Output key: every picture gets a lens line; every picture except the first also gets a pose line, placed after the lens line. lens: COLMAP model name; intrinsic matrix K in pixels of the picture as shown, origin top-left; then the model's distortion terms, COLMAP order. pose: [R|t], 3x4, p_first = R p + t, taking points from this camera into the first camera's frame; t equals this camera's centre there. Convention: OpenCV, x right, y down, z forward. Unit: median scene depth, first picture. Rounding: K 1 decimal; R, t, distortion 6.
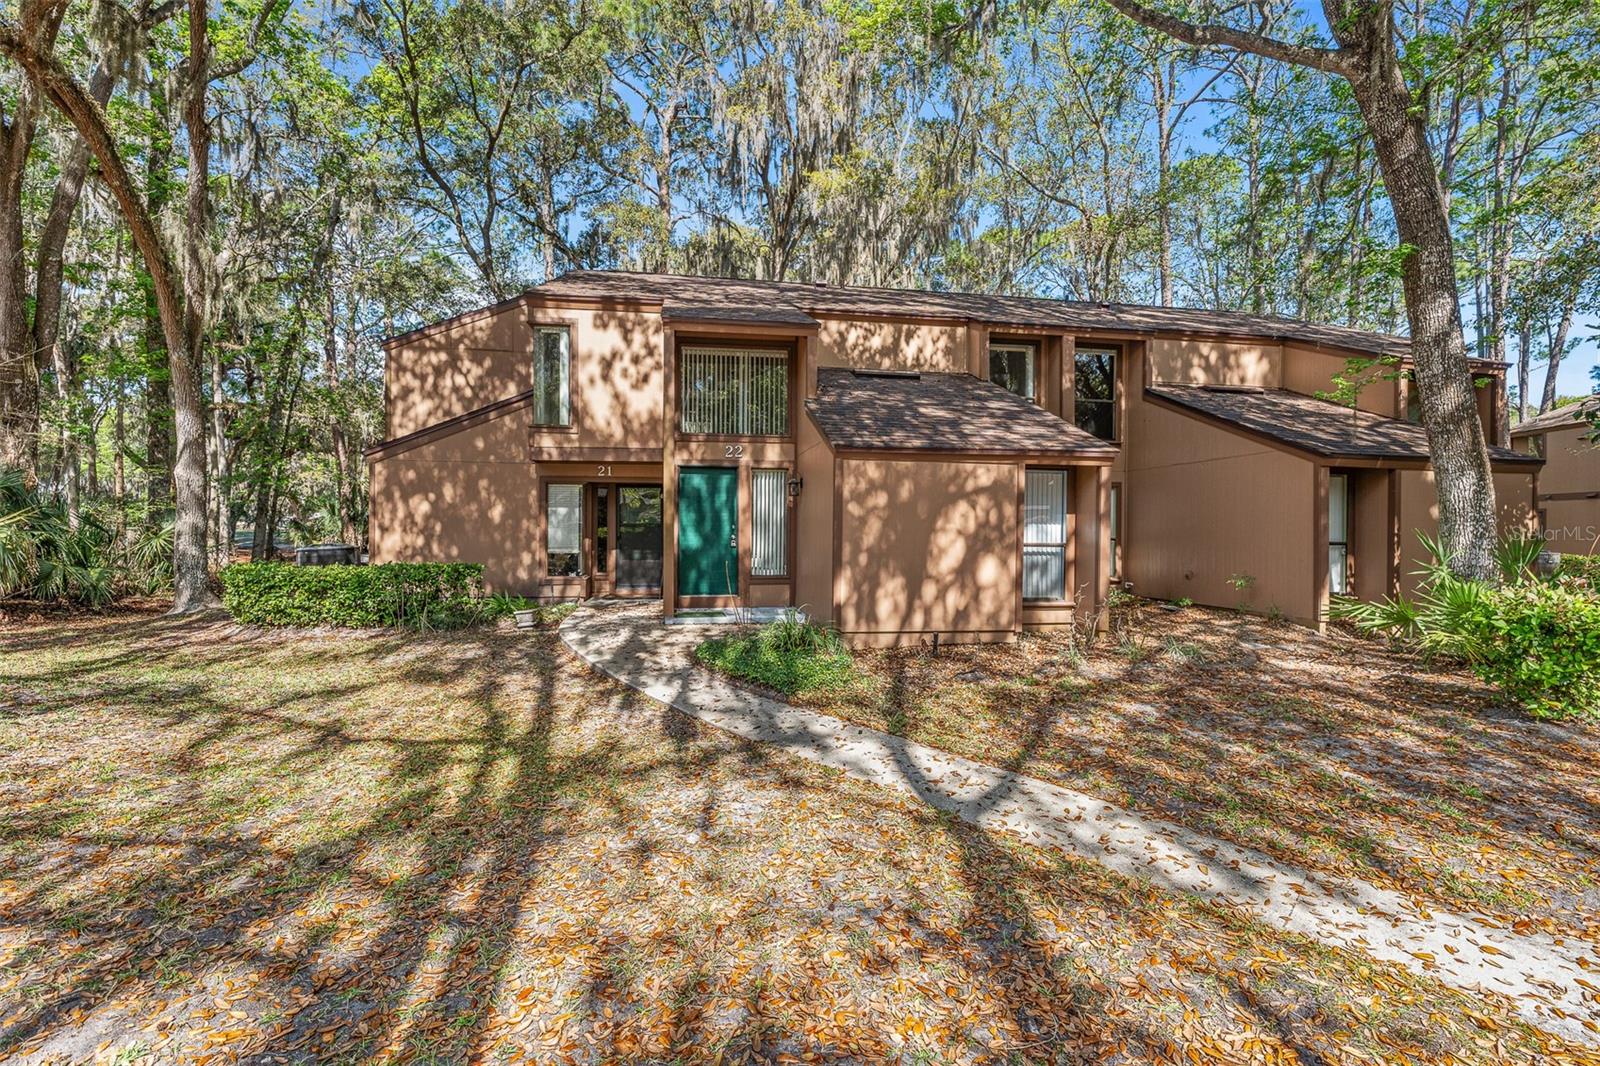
lens RADIAL K [[718.1, 0, 800.8], [0, 718.1, 526.6], [0, 0, 1]] dist [-0.005307, 0.000795]
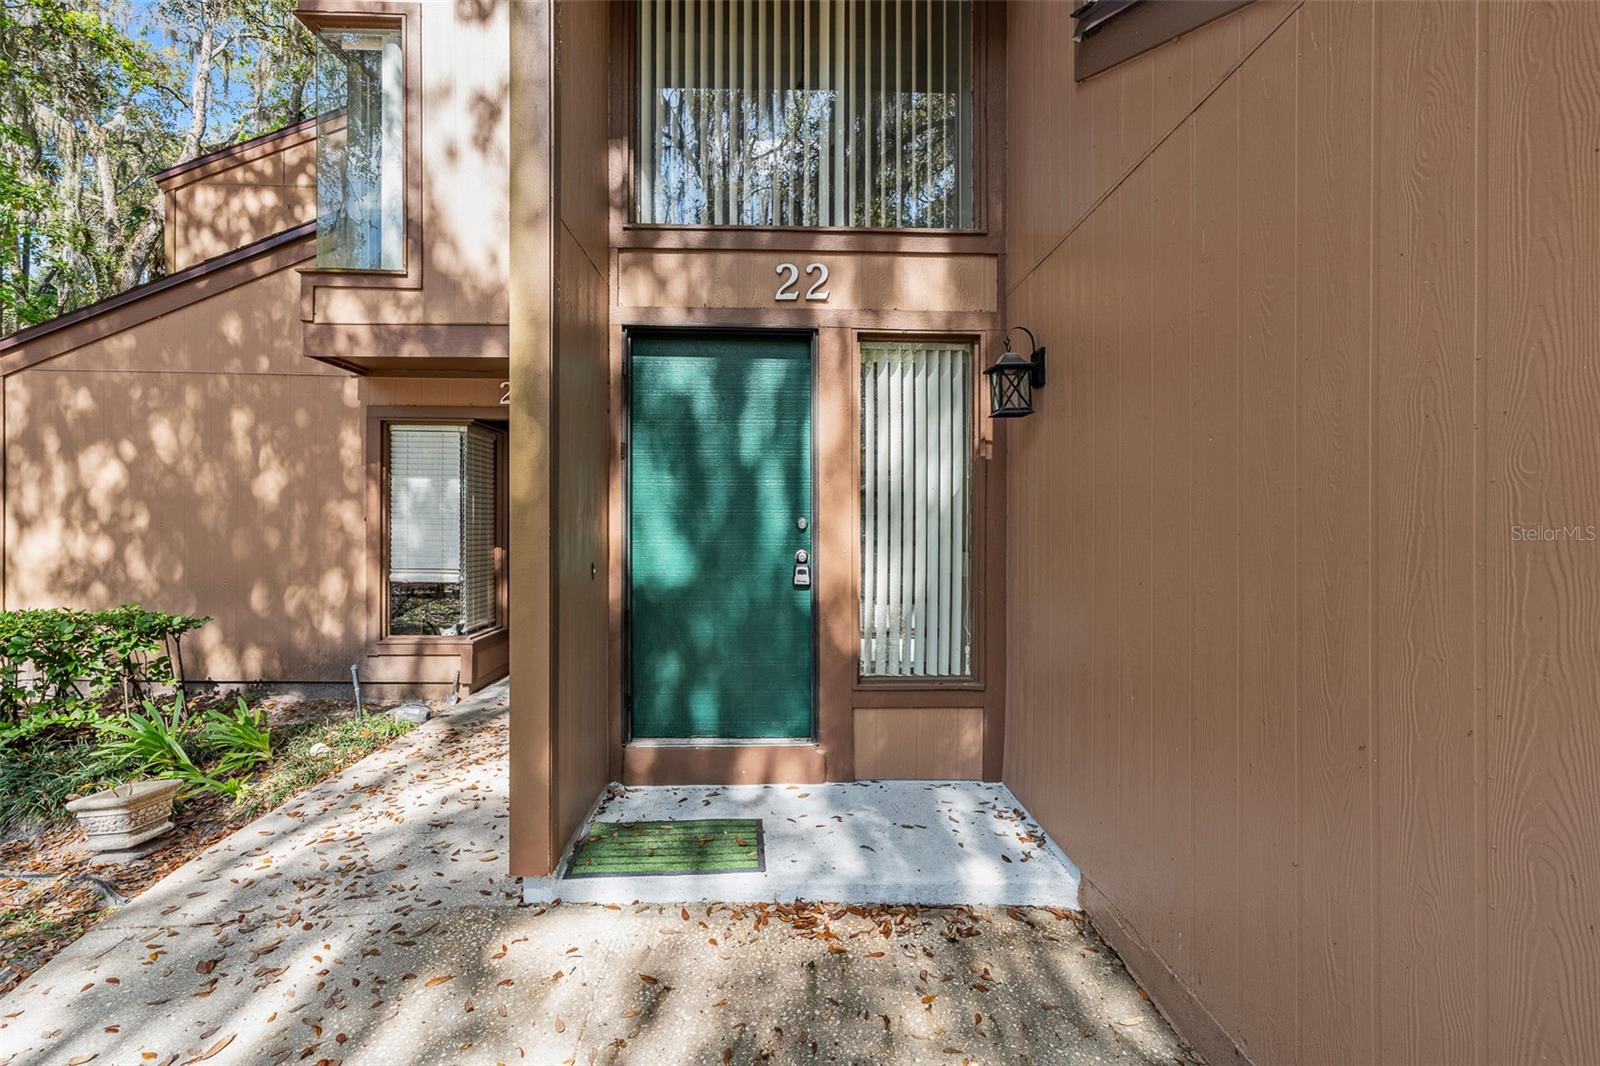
lens RADIAL K [[718.1, 0, 800.8], [0, 718.1, 526.6], [0, 0, 1]] dist [-0.005307, 0.000795]
pose [[0.993319, 0.004043, -0.115329, -0.050723], [-0.002687, 0.999925, 0.011912, -0.000323], [0.115369, -0.011523, 0.993256, 0.620588]]
